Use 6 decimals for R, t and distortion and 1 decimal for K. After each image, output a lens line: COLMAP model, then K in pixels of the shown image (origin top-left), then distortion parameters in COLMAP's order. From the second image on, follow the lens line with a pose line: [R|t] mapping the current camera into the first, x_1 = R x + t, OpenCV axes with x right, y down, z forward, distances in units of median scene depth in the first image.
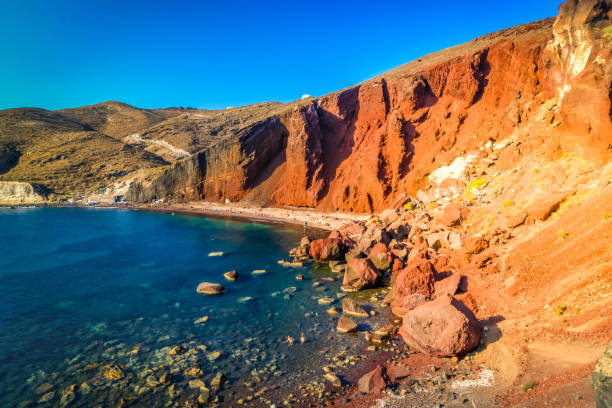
lens RADIAL K [[415.7, 0, 302.2], [0, 415.7, 206.1], [0, 0, 1]] dist [-0.035459, -0.008447]
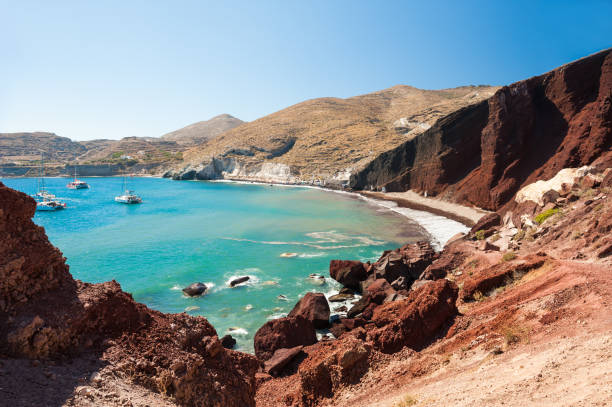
lens RADIAL K [[415.7, 0, 308.1], [0, 415.7, 206.9], [0, 0, 1]] dist [-0.035459, -0.008447]
pose [[0.780700, 0.090990, -0.618246, 0.236230], [-0.059489, 0.995671, 0.071416, -0.040318], [0.622068, -0.018976, 0.782734, 0.122826]]
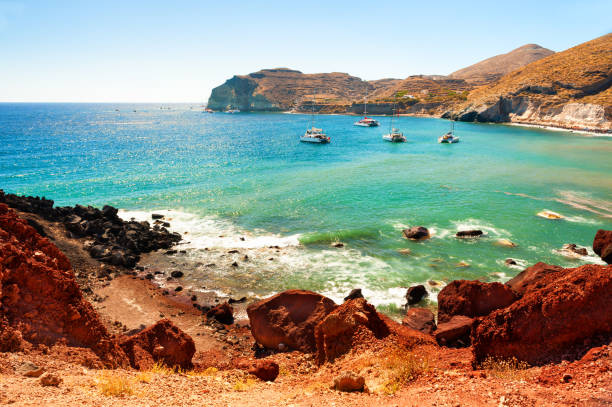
lens RADIAL K [[426.8, 0, 301.3], [0, 426.8, 206.0], [0, 0, 1]] dist [0.028541, -0.002366]
pose [[0.230421, 0.256374, -0.938711, 0.245628], [-0.080398, 0.966387, 0.244198, -0.035839], [0.969764, 0.019203, 0.243288, 0.171190]]
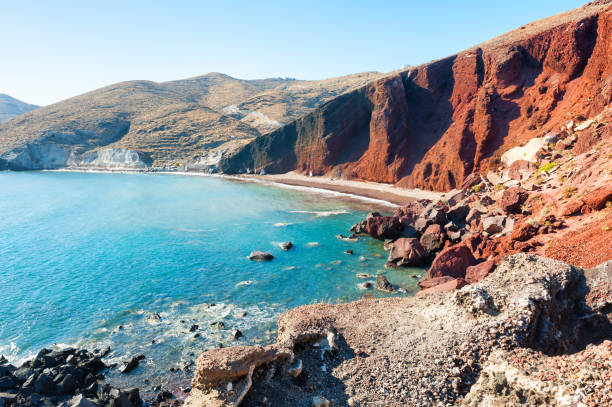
lens RADIAL K [[420.1, 0, 314.6], [0, 420.1, 212.8], [0, 0, 1]] dist [-0.054754, -0.006345]
pose [[0.980009, 0.053141, -0.191724, 0.037983], [-0.037660, 0.995795, 0.083509, -0.003714], [0.195356, -0.074619, 0.977890, -0.011443]]
